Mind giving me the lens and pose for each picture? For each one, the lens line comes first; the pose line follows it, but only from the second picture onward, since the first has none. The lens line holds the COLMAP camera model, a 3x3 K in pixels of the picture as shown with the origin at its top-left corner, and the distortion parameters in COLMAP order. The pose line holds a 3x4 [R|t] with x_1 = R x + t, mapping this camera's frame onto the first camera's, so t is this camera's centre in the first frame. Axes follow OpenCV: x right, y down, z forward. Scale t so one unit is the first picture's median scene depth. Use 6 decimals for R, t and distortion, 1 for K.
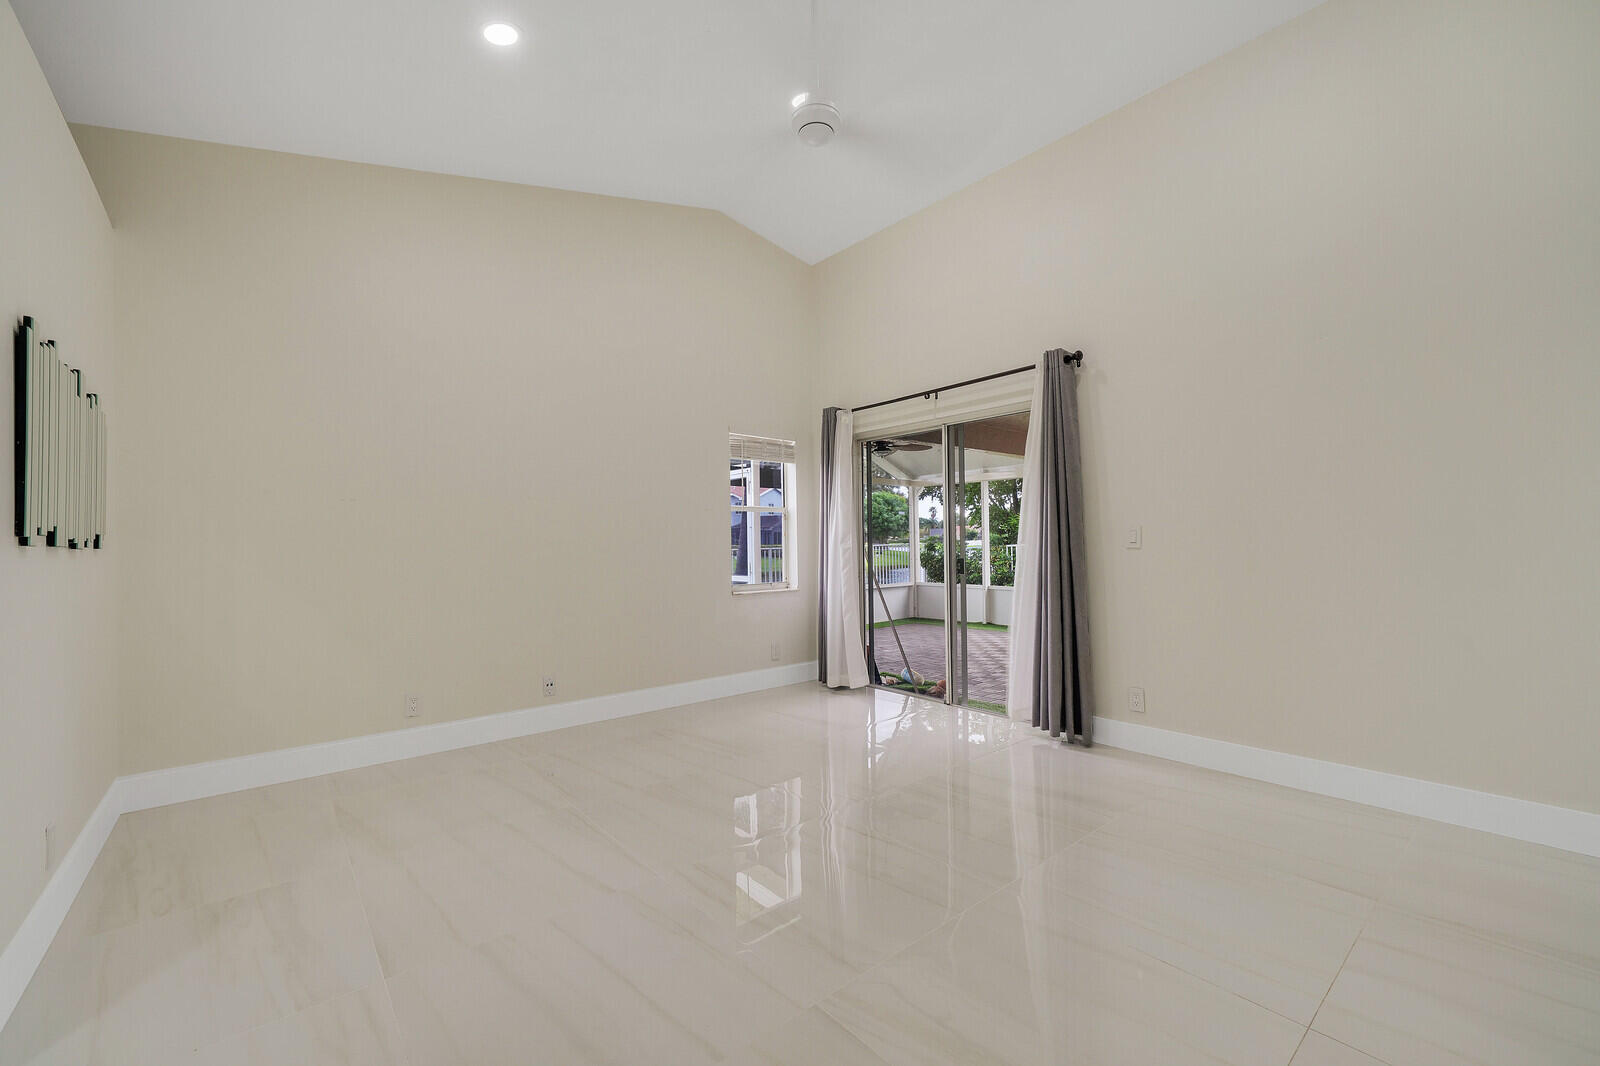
lens RADIAL K [[634.8, 0, 800.0], [0, 634.8, 533.0], [0, 0, 1]] dist [-0.000145, -0.000004]
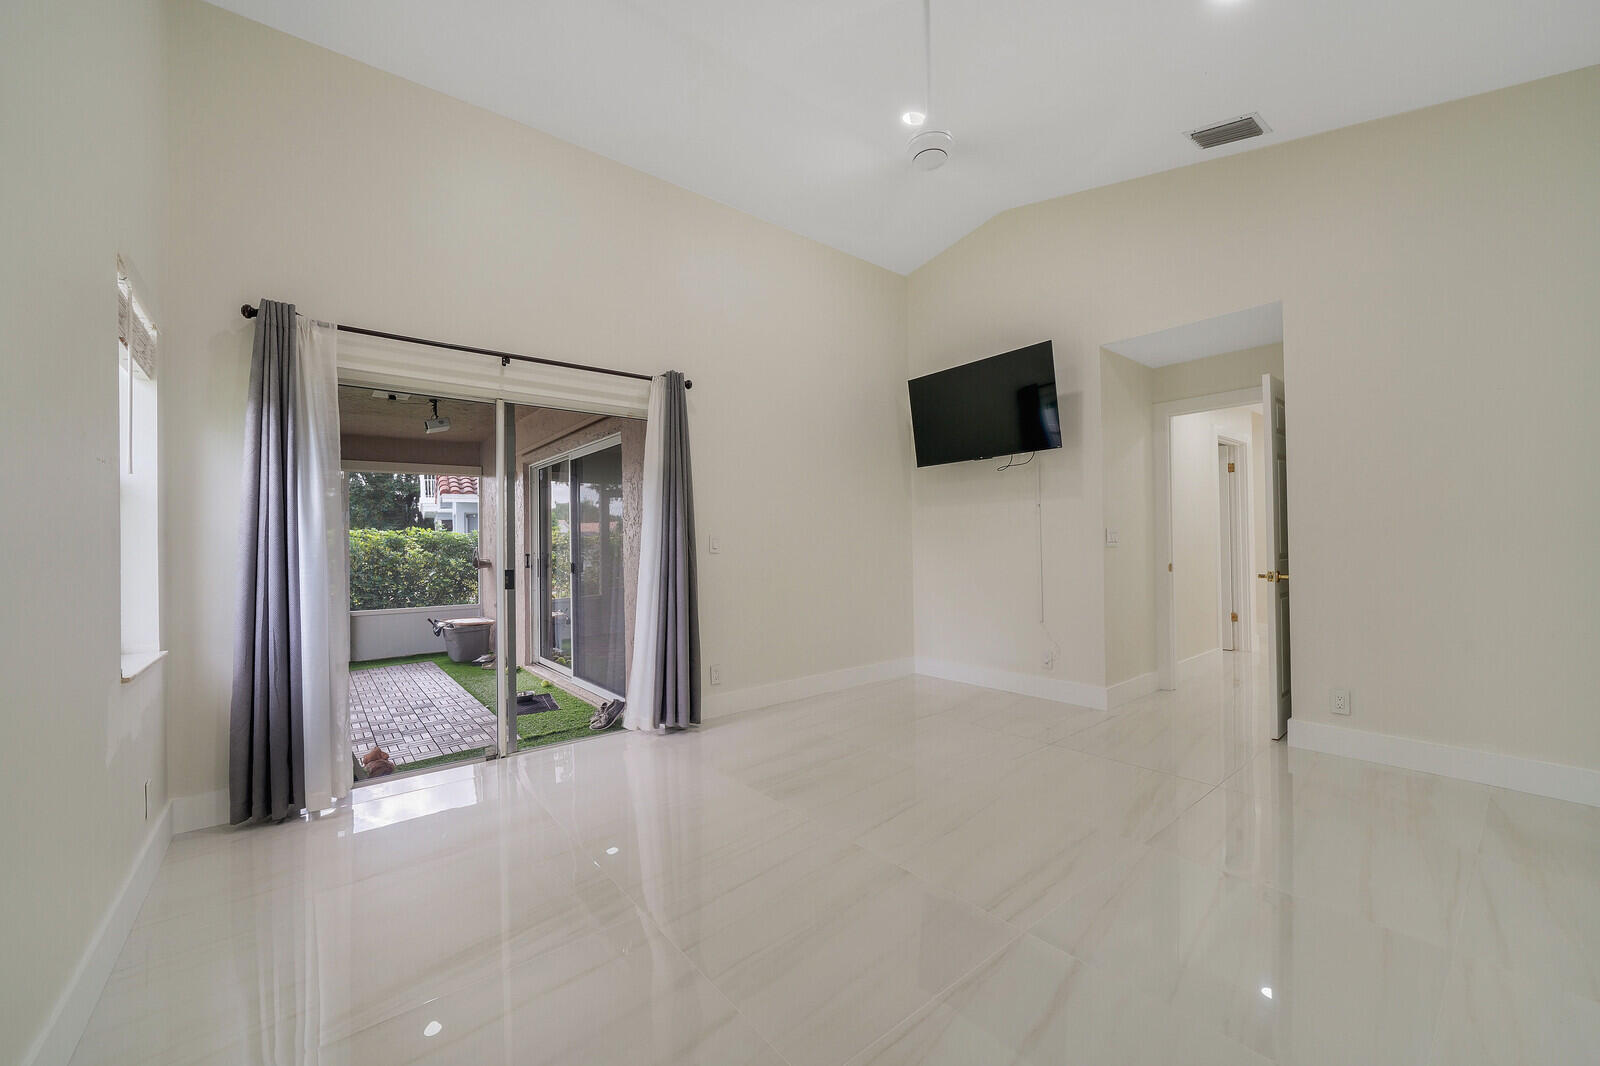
lens RADIAL K [[633.1, 0, 800.0], [0, 633.1, 533.0], [0, 0, 1]] dist [0.000131, -0.000007]
pose [[0.032534, 0.029649, 0.999031, -0.598365], [-0.002727, 0.999559, -0.029576, 0.018044], [-0.999467, -0.001762, 0.032600, 0.671227]]
